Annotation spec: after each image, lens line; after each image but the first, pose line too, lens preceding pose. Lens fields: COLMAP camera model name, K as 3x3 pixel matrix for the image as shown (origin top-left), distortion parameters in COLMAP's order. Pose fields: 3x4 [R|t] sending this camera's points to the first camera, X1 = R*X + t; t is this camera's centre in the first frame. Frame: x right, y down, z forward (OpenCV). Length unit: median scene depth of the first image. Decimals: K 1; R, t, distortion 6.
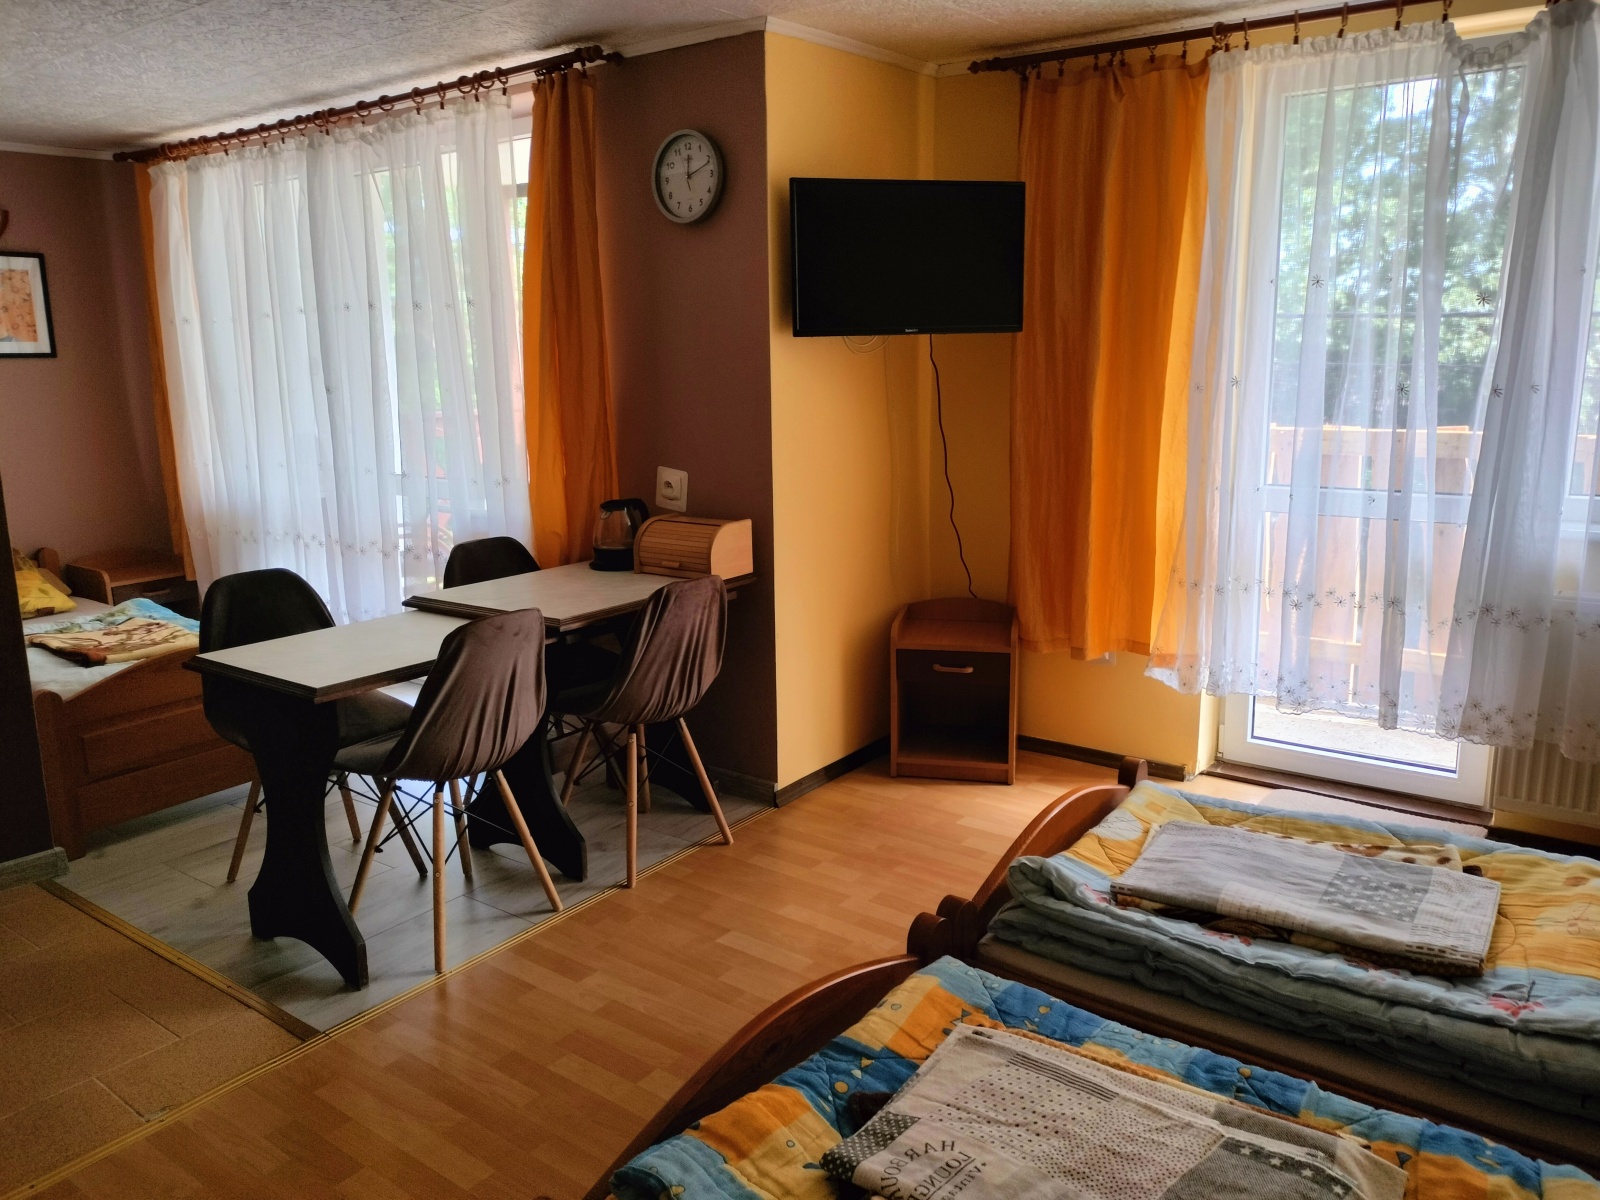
lens RADIAL K [[1184.2, 0, 802.2], [0, 1184.2, 614.2], [0, 0, 1]] dist [0.055759, -0.072963]
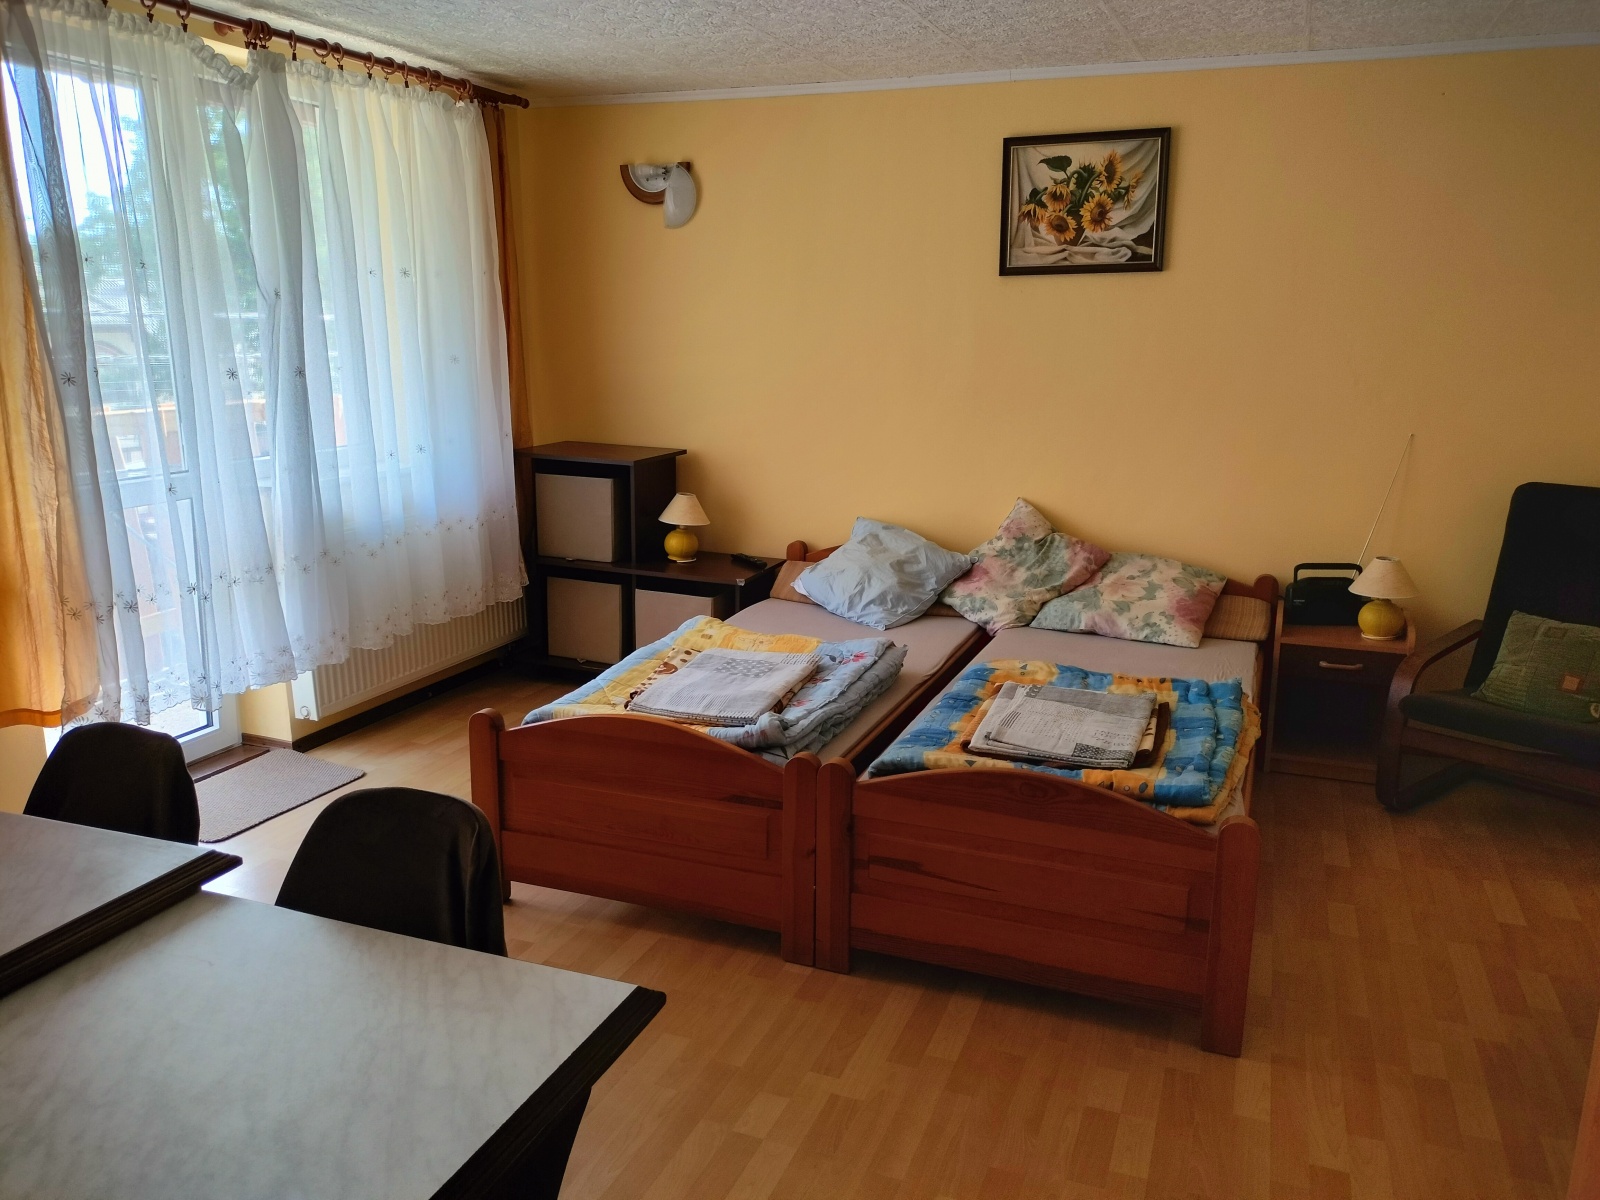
lens RADIAL K [[1181.0, 0, 796.2], [0, 1181.0, 610.3], [0, 0, 1]] dist [0.076554, -0.108379]
pose [[-0.253734, -0.209425, 0.944331, -0.702314], [0.204728, 0.942535, 0.264035, -0.169799], [-0.945360, 0.260325, -0.196278, 0.797212]]
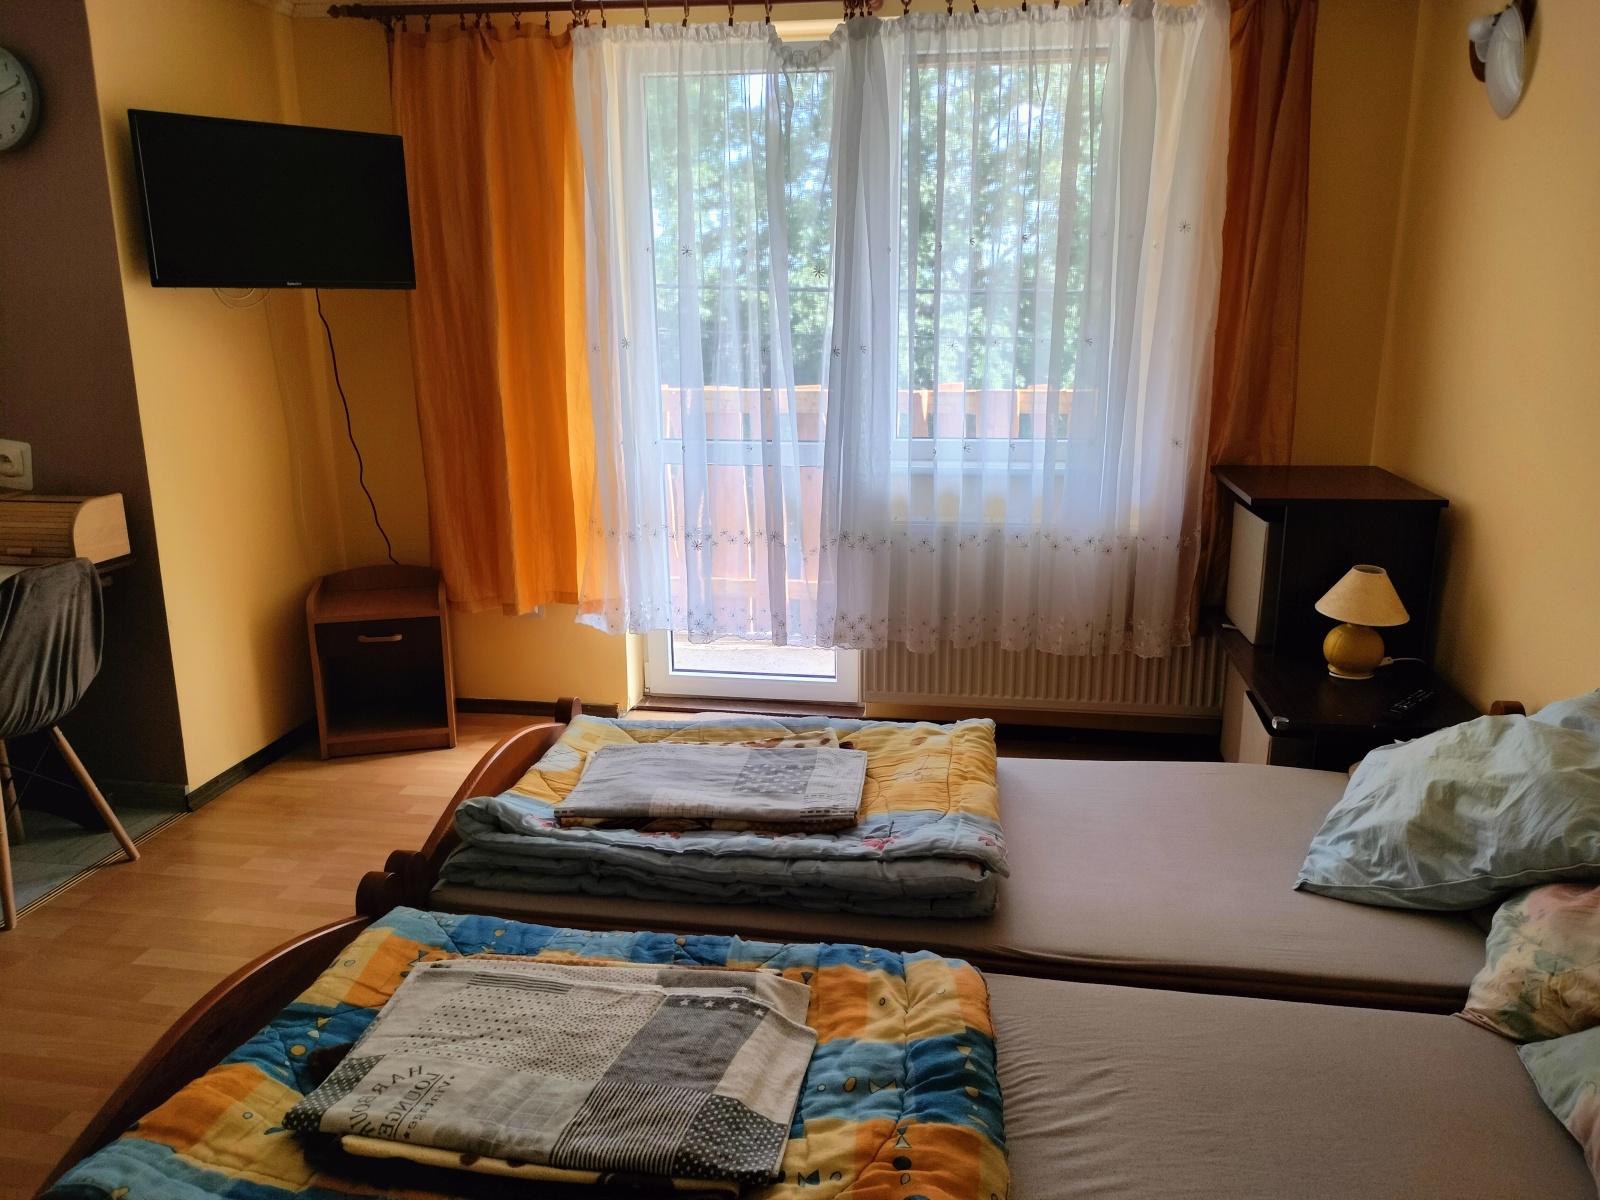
lens RADIAL K [[1181.0, 0, 796.2], [0, 1181.0, 610.3], [0, 0, 1]] dist [0.076554, -0.108379]
pose [[0.889393, -0.098091, 0.446495, -0.003065], [0.088118, 0.995177, 0.043105, 0.015030], [-0.448570, 0.001007, 0.893747, -0.030225]]
